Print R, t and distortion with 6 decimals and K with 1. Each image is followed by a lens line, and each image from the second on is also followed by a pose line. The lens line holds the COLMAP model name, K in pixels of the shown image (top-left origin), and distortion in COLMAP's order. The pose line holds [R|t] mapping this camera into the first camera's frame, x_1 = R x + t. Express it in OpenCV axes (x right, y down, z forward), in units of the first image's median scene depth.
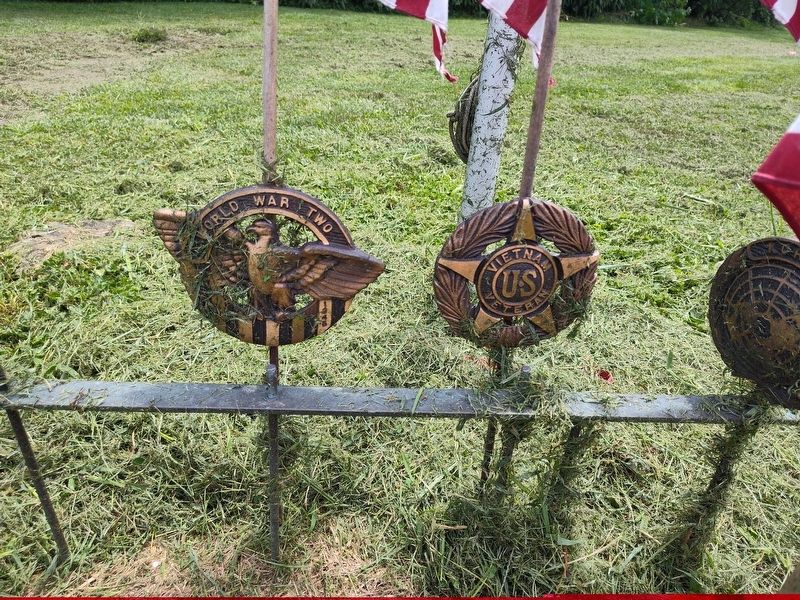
lens RADIAL K [[551.2, 0, 399.0], [0, 551.2, 300.7], [0, 0, 1]] dist [0.001757, -0.011703]
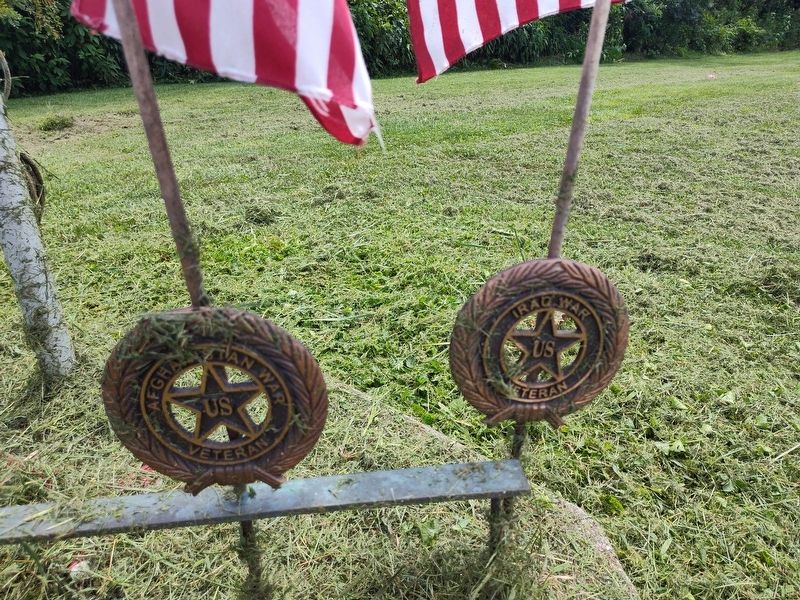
lens RADIAL K [[551.2, 0, 397.3], [0, 551.2, 297.9], [0, 0, 1]] dist [0.001757, -0.011703]
pose [[0.994862, -0.101128, 0.004867, 0.428645], [0.101123, 0.990154, -0.096792, 0.004088], [0.004969, 0.096787, 0.995293, 0.054886]]
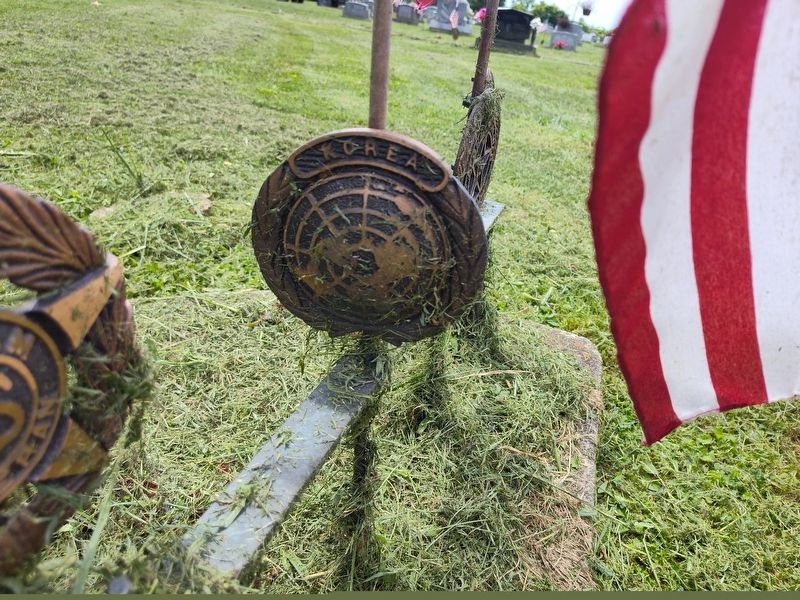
lens RADIAL K [[551.2, 0, 398.6], [0, 551.2, 296.1], [0, 0, 1]] dist [0.001757, -0.011703]
pose [[0.396334, -0.442274, 0.804558, 0.025313], [0.376738, 0.877491, 0.296780, -0.031263], [-0.837250, 0.185484, 0.514401, 0.176123]]
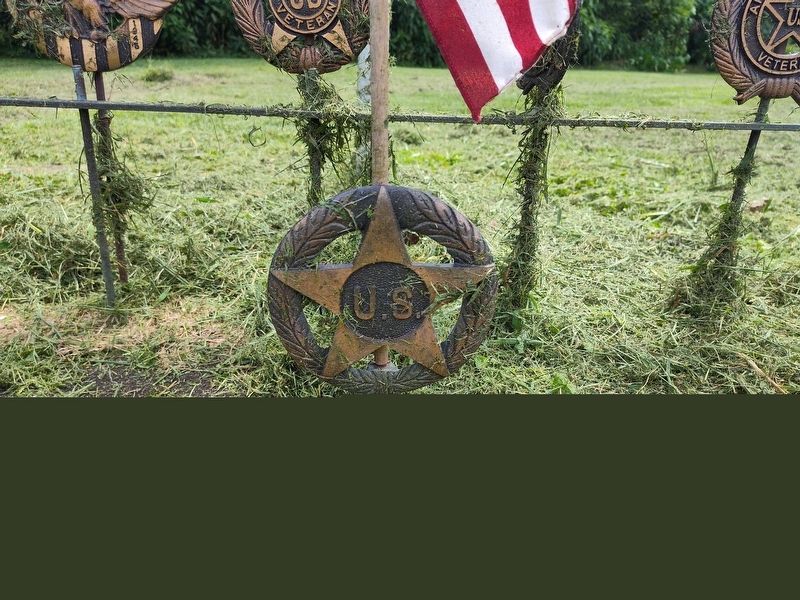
lens RADIAL K [[551.2, 0, 397.7], [0, 551.2, 306.5], [0, 0, 1]] dist [0.001757, -0.011703]
pose [[0.999160, -0.018269, -0.036673, 0.130894], [0.014807, 0.995599, -0.092536, 0.210750], [0.038202, 0.091915, 0.995034, -0.007255]]
